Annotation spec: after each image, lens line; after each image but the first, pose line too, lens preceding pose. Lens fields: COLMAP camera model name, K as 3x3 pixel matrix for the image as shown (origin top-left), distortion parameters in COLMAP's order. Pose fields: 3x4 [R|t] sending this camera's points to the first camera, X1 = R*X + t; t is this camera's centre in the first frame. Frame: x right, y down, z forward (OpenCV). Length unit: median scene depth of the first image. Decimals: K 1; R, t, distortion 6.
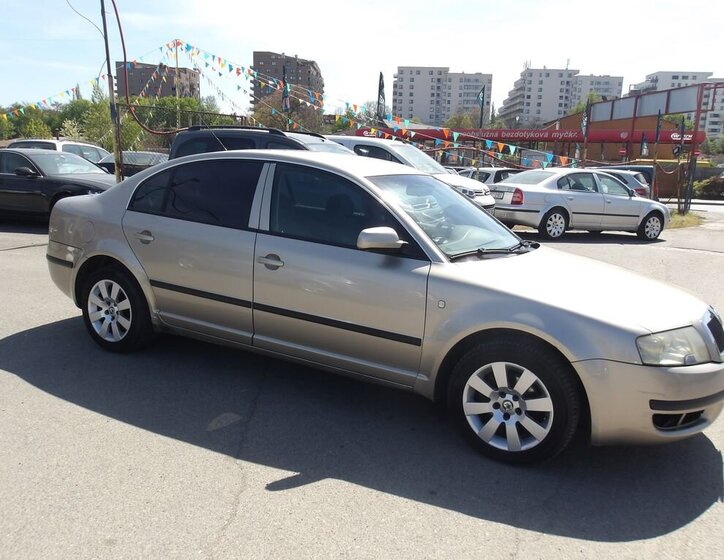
lens RADIAL K [[619.8, 0, 362.0], [0, 619.8, 280.0], [0, 0, 1]] dist [-0.025567, 0.005749]
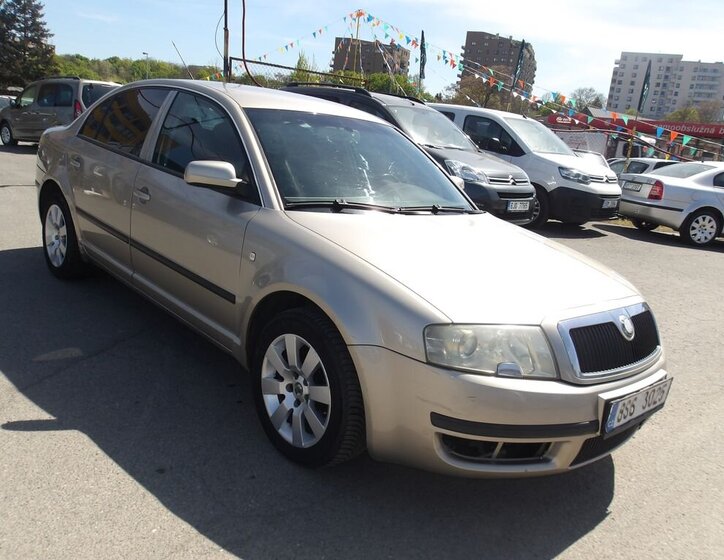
lens RADIAL K [[629.2, 0, 362.8], [0, 629.2, 269.9], [0, 0, 1]] dist [-0.001838, 0.018328]
pose [[0.950163, 0.134540, -0.281230, 0.415998], [-0.132252, 0.990843, 0.027190, 0.012422], [0.282312, 0.011359, 0.959255, 0.186174]]
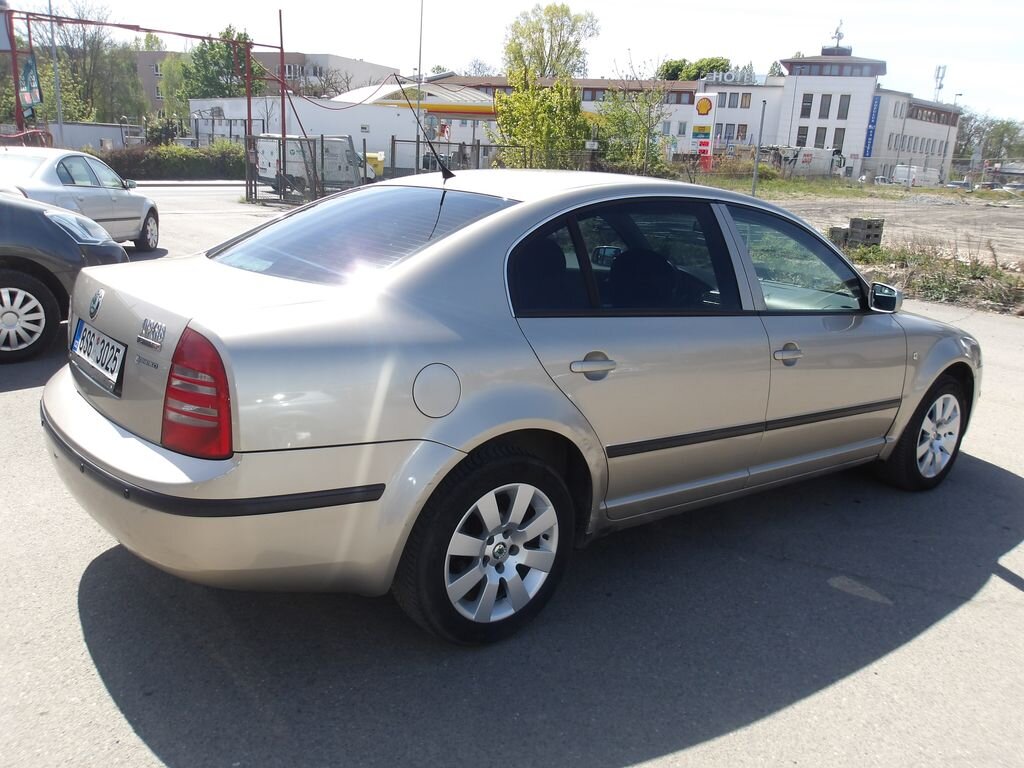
lens RADIAL K [[843.6, 0, 508.2], [0, 843.6, 387.1], [0, 0, 1]] dist [-0.002578, 0.016139]
pose [[0.404607, -0.240225, 0.882375, -1.030862], [0.134404, 0.970024, 0.202457, -0.209792], [-0.904560, 0.036679, 0.424766, 0.835696]]
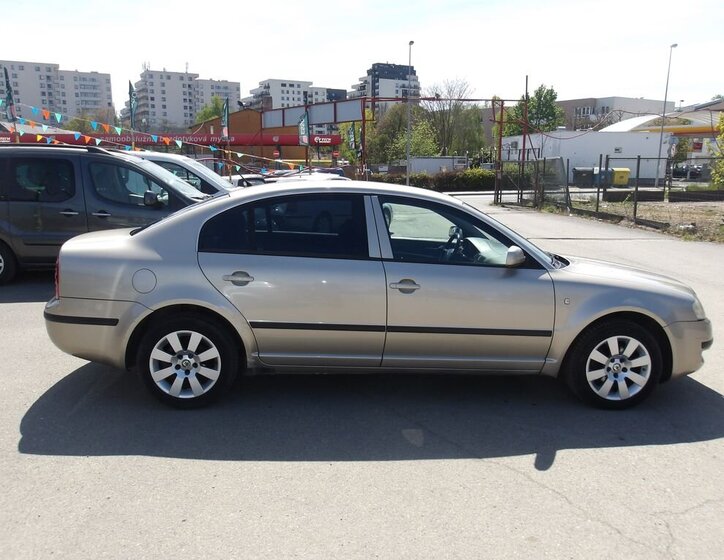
lens RADIAL K [[619.8, 0, 362.0], [0, 619.8, 280.0], [0, 0, 1]] dist [-0.025567, 0.005749]
pose [[0.841770, -0.118916, 0.526576, -0.741392], [0.120888, 0.992188, 0.030816, -0.078770], [-0.526127, 0.037717, 0.849569, 0.102733]]
